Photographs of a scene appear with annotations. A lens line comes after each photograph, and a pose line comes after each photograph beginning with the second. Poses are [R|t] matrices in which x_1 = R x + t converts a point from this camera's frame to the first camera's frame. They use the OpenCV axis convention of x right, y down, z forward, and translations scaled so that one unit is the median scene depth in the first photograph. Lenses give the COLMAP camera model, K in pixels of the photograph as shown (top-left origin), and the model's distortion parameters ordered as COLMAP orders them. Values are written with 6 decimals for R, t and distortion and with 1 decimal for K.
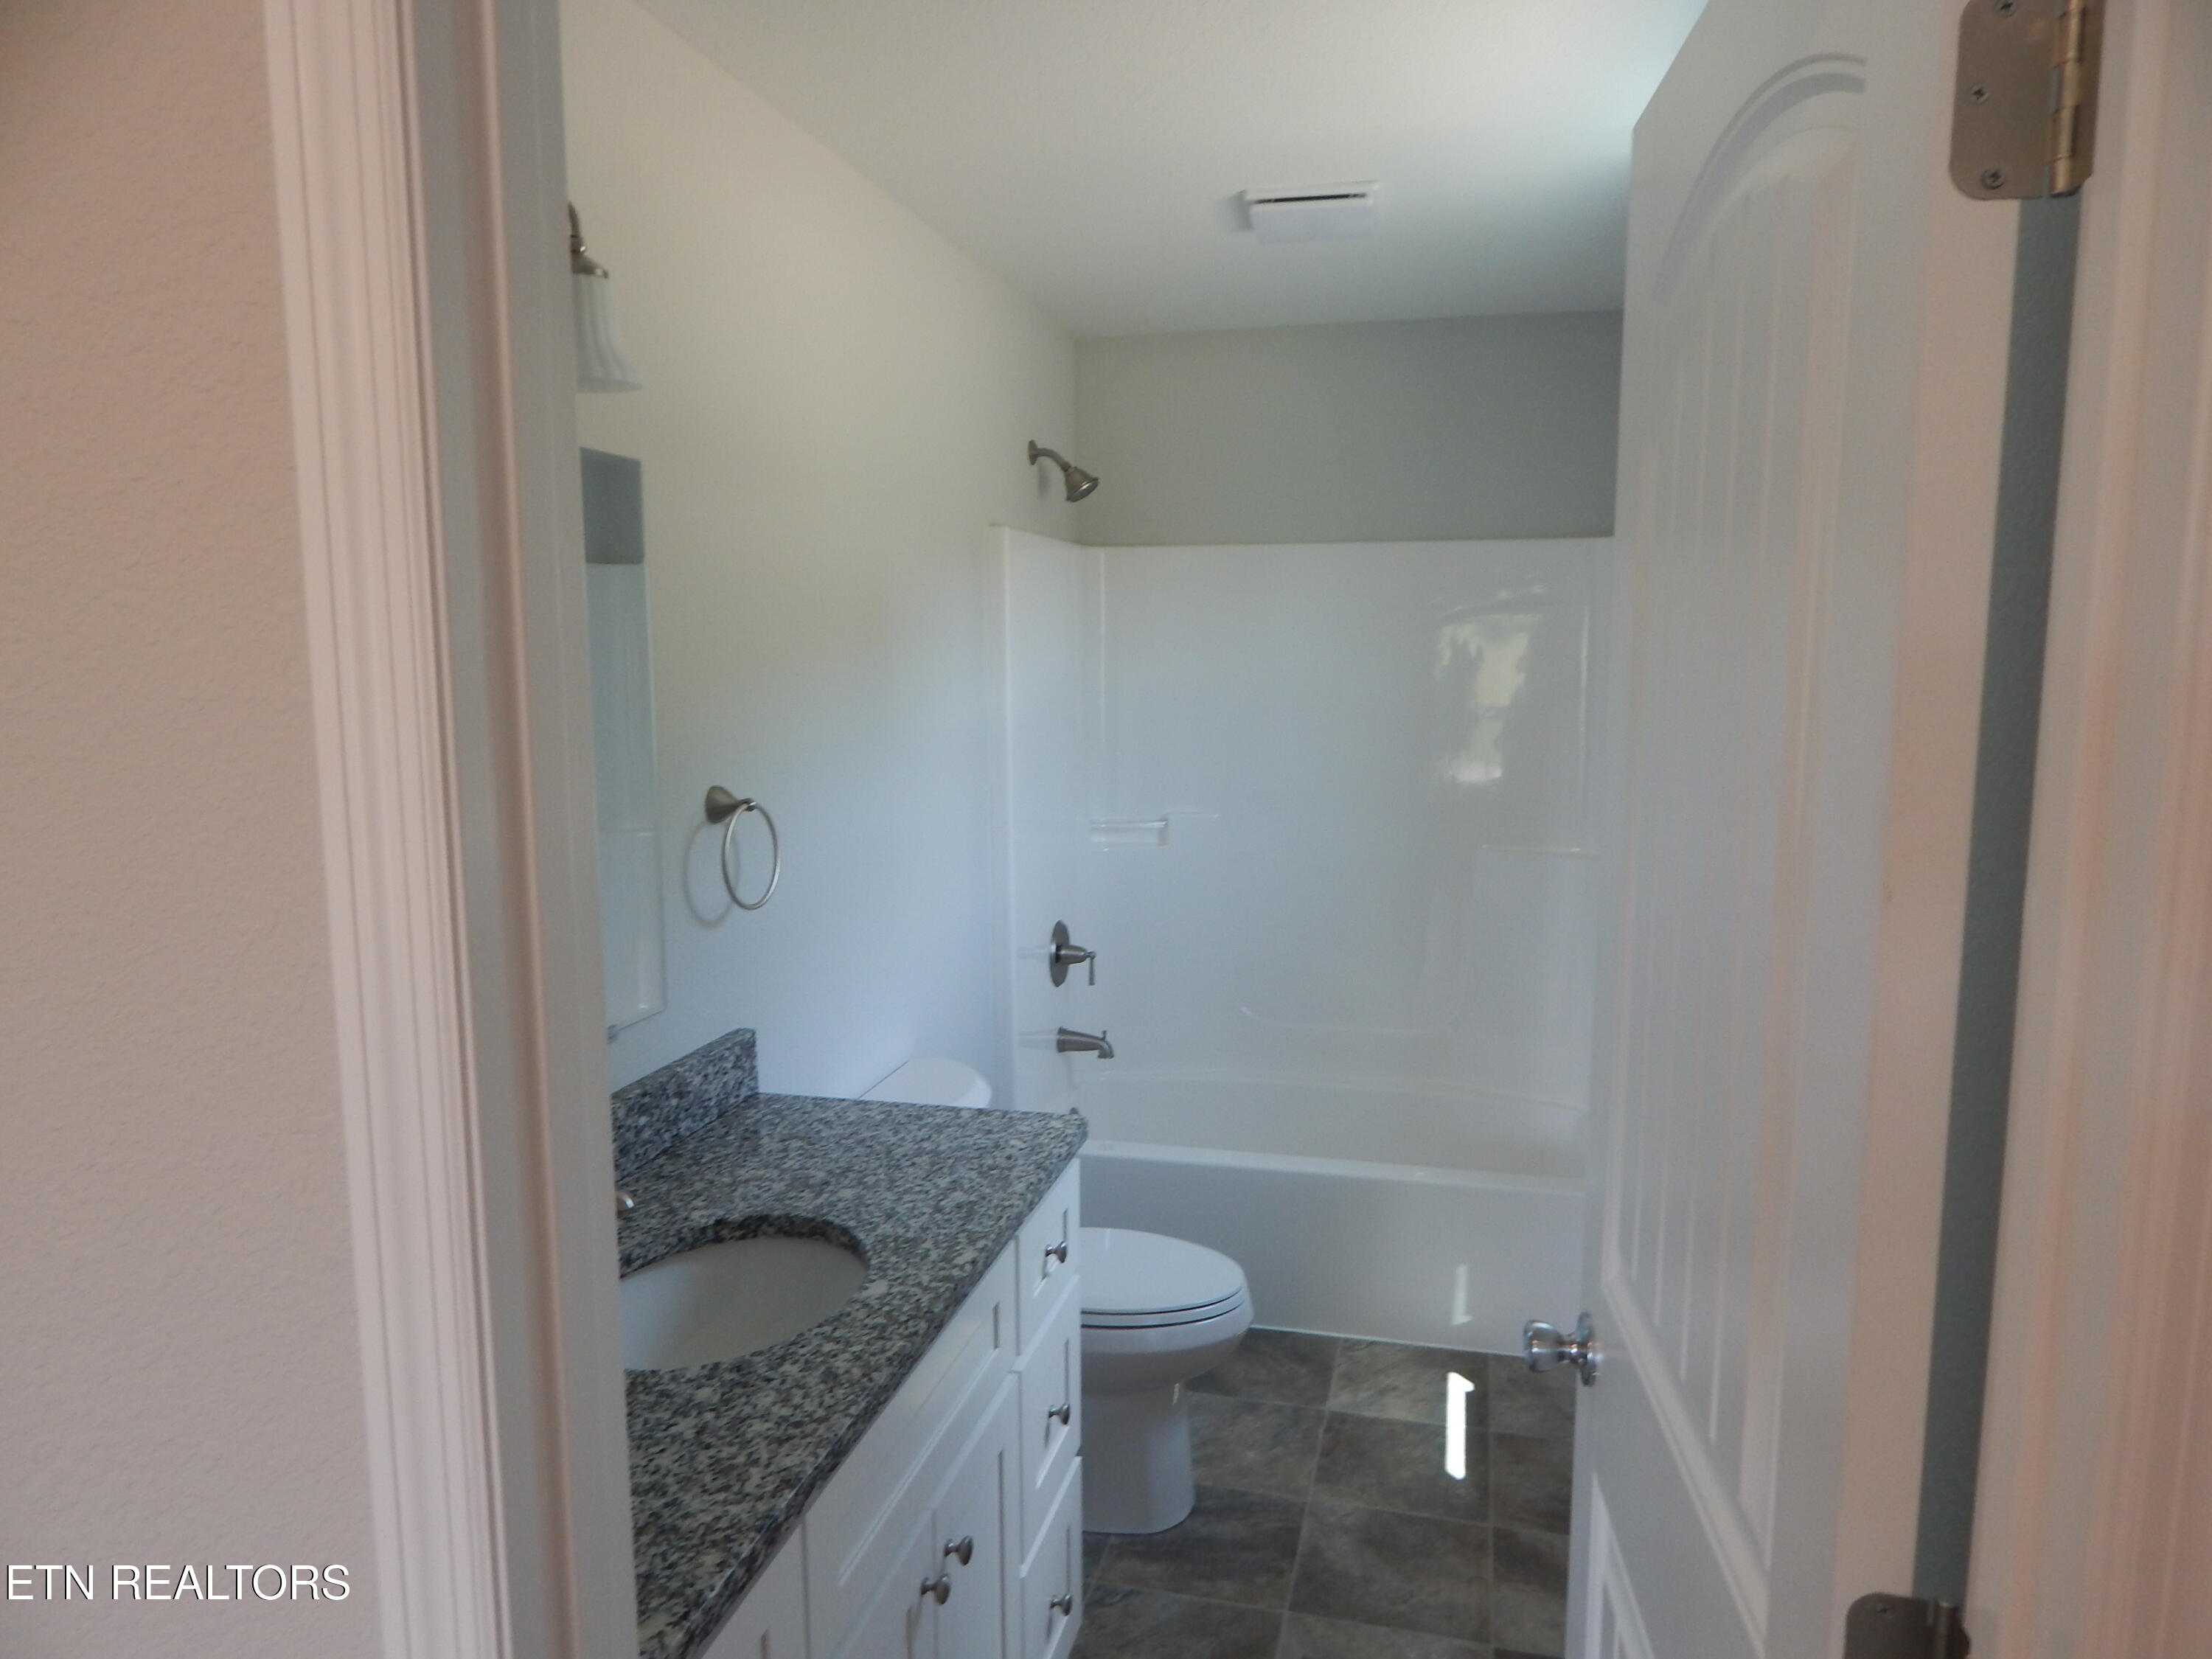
lens RADIAL K [[1480.1, 0, 1110.5], [0, 1480.1, 823.5], [0, 0, 1]] dist [0.028390, -0.005765]
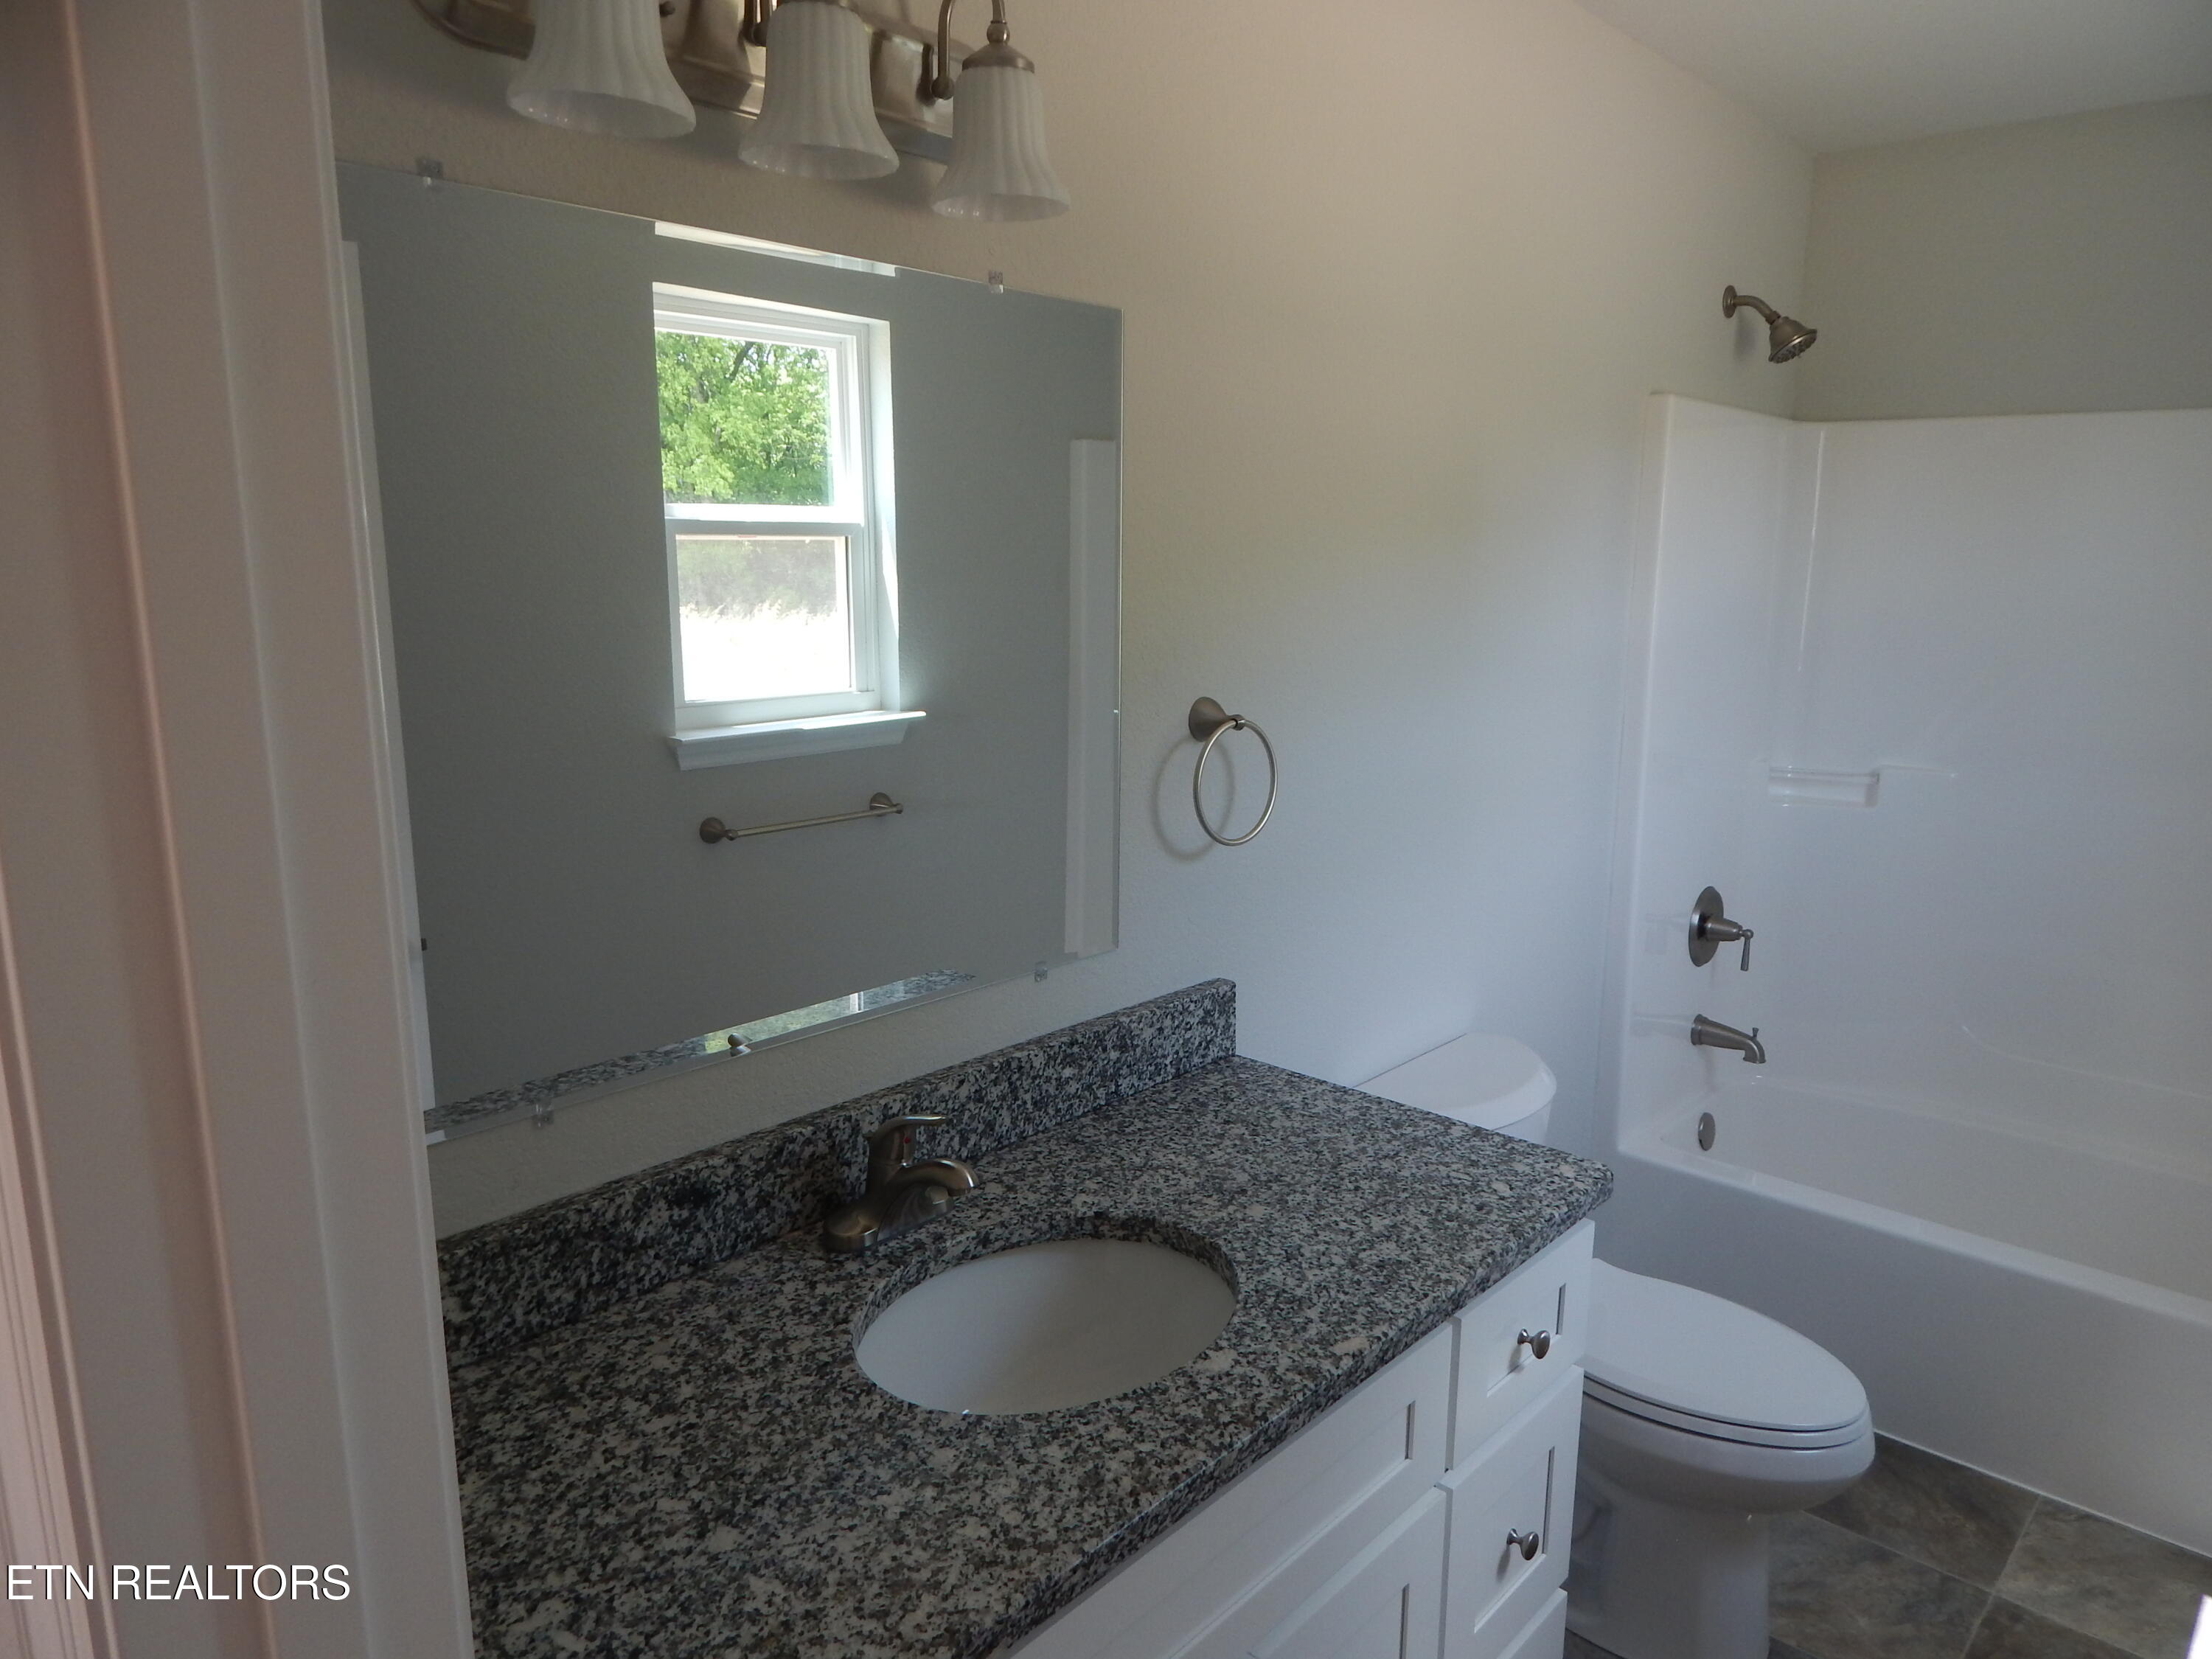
lens RADIAL K [[1485.1, 0, 1107.0], [0, 1485.1, 818.1], [0, 0, 1]] dist [0.025088, -0.019072]
pose [[0.880869, 0.103290, -0.461954, 0.094343], [-0.076362, 0.994128, 0.076670, -0.018809], [0.467161, -0.032261, 0.883584, 0.228931]]
